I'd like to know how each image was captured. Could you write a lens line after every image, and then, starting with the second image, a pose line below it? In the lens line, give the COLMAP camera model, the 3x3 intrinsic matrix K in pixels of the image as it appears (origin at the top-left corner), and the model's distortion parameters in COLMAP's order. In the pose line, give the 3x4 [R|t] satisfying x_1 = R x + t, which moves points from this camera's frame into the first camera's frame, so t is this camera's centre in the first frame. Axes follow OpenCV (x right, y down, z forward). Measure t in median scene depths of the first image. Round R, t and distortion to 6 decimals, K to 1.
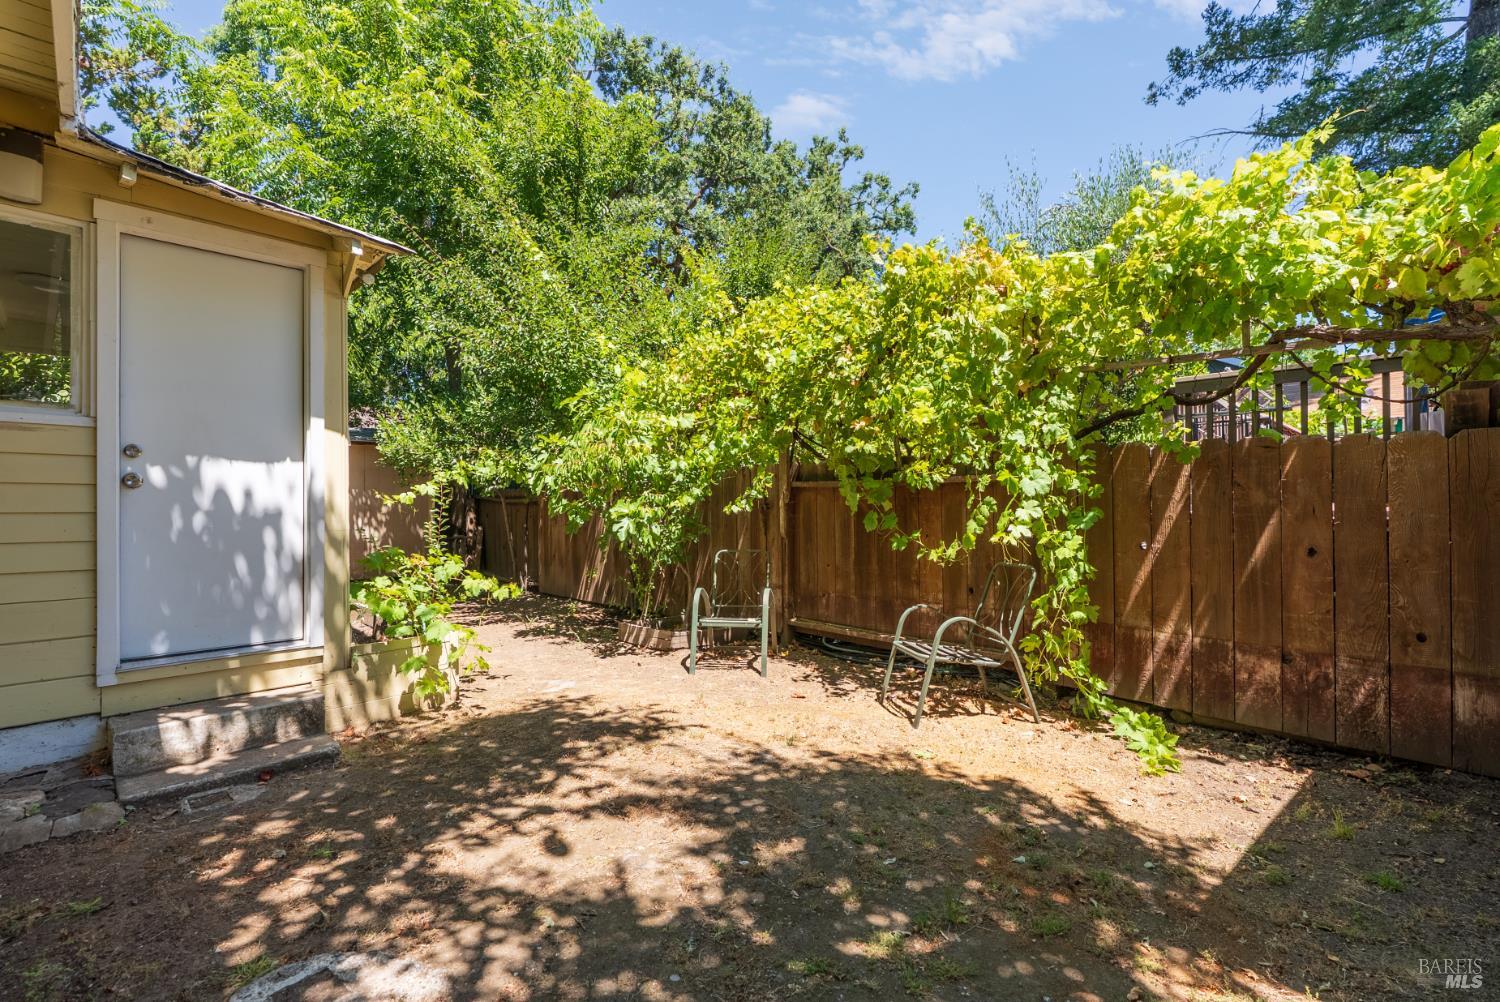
lens RADIAL K [[681.7, 0, 755.5], [0, 681.7, 504.3], [0, 0, 1]] dist [-0.003044, 0.000410]
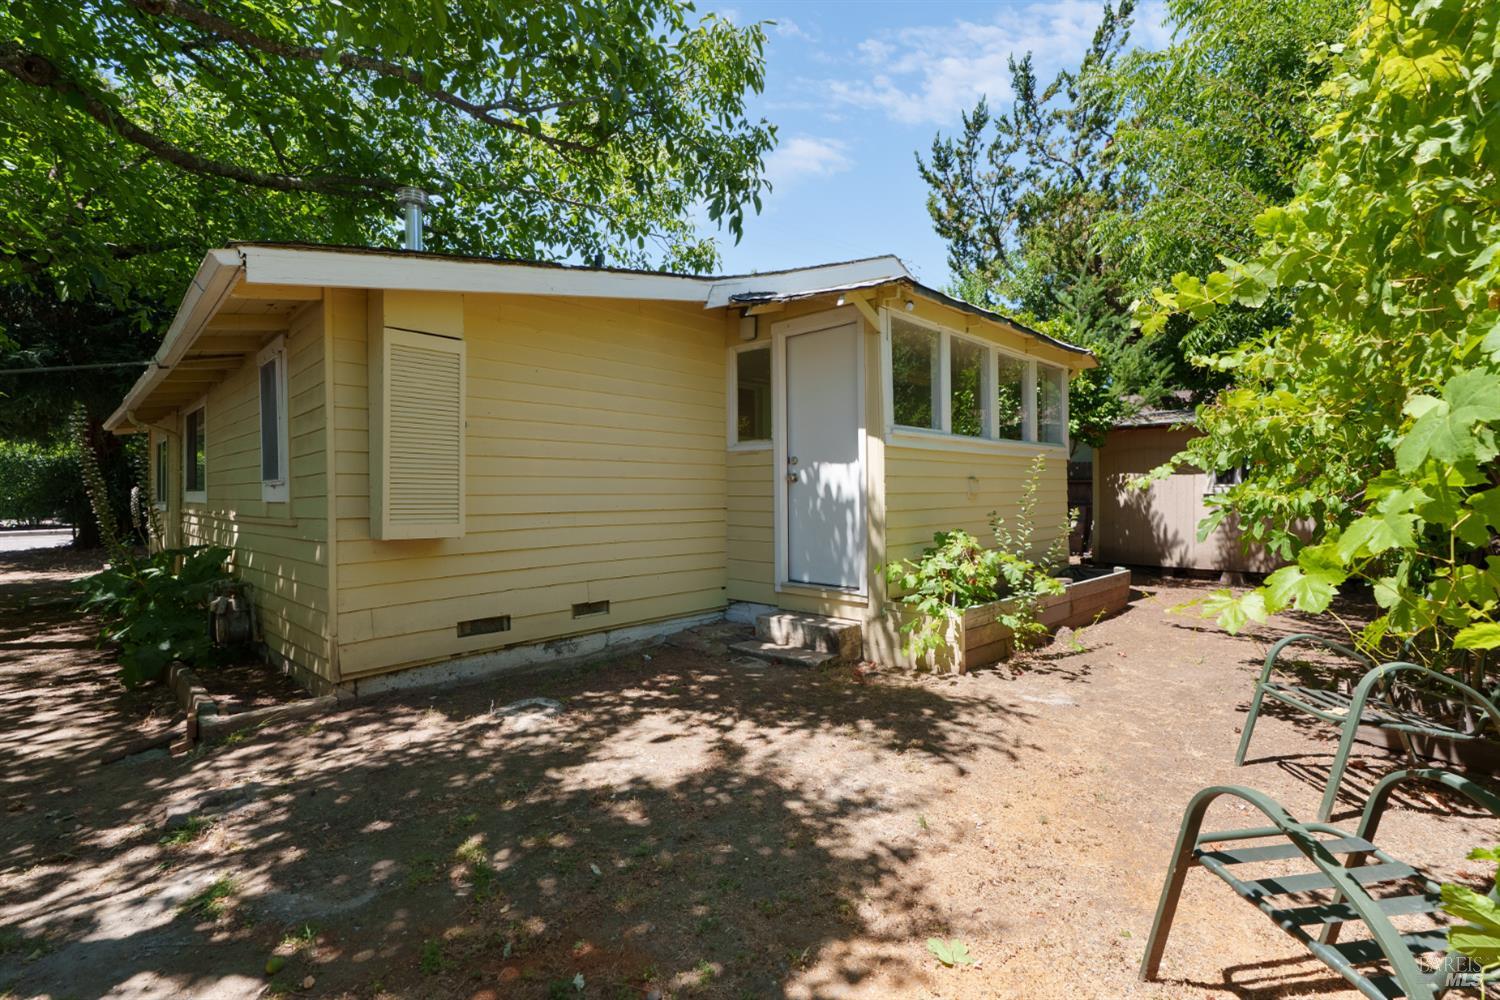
lens RADIAL K [[673.3, 0, 747.1], [0, 673.3, 512.9], [0, 0, 1]] dist [-0.003384, 0.000350]
pose [[-0.001173, 0.031563, -0.999501, 0.881655], [0.009759, 0.999455, 0.031550, -0.006218], [0.999952, -0.009718, -0.001480, 0.954974]]
